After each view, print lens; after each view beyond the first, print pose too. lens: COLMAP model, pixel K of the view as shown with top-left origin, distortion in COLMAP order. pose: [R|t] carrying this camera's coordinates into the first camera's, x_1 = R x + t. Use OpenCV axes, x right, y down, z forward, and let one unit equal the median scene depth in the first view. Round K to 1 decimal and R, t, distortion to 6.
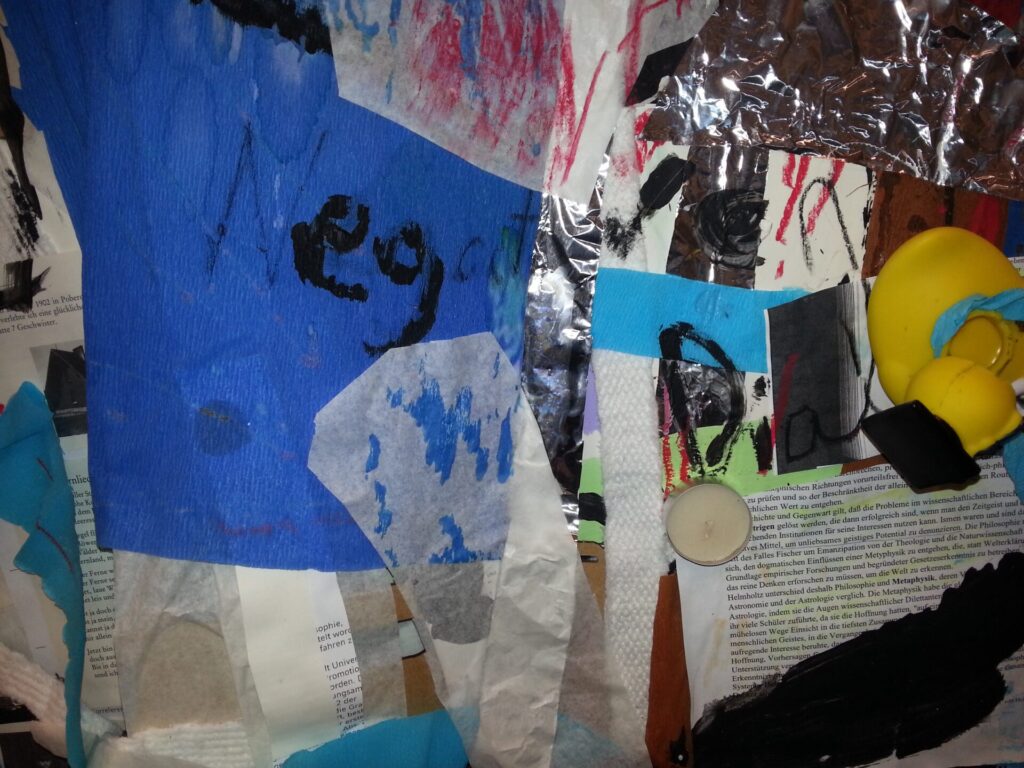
lens RADIAL K [[845.5, 0, 508.8], [0, 845.5, 397.7], [0, 0, 1]] dist [0.039049, -0.119400]
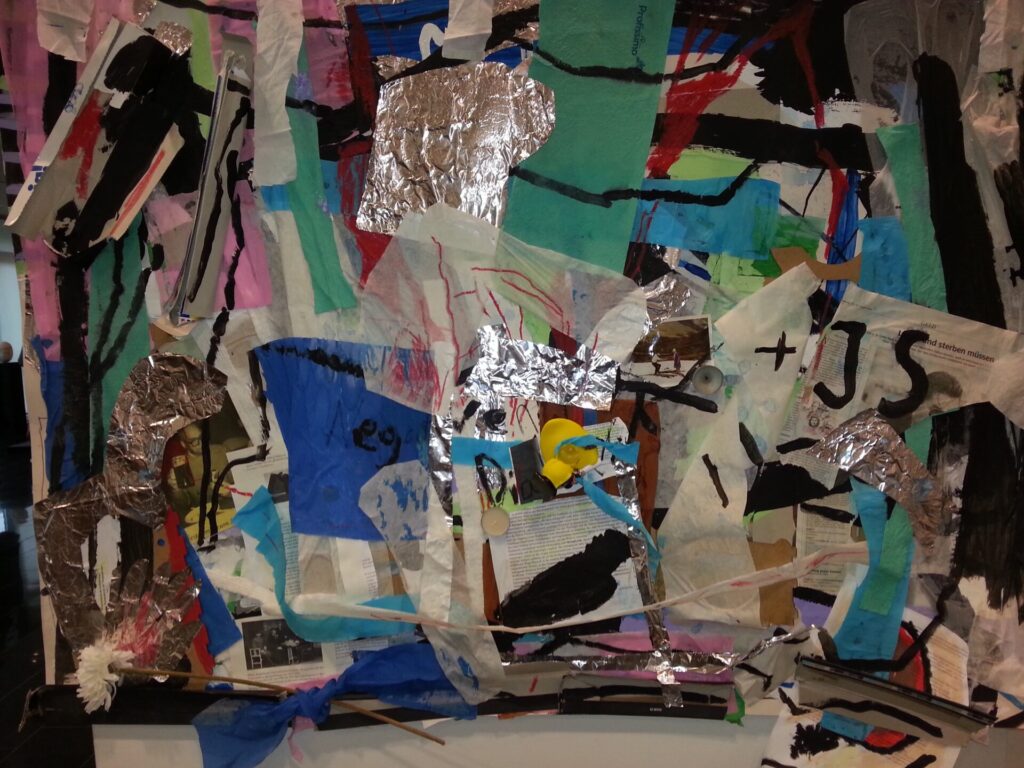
lens RADIAL K [[833.0, 0, 514.0], [0, 833.0, 405.8], [0, 0, 1]] dist [0.047514, -0.142227]
pose [[0.998395, -0.053628, -0.018184, 0.385997], [0.049416, 0.981925, -0.182705, 0.293717], [0.027653, 0.181513, 0.983000, -1.948756]]
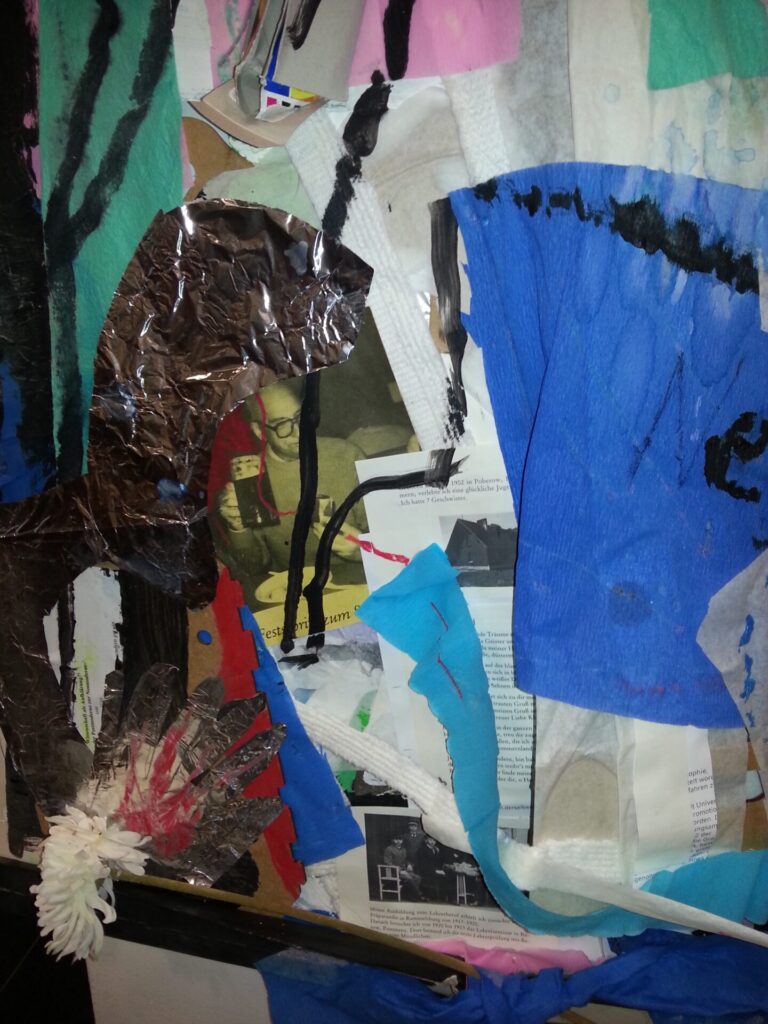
lens RADIAL K [[845.5, 0, 360.5], [0, 845.5, 505.3], [0, 0, 1]] dist [0.039049, -0.119400]
pose [[0.975728, 0.055354, -0.211876, -0.431212], [-0.043617, 0.997264, 0.059678, -0.147840], [0.214600, -0.048988, 0.975473, -0.226661]]
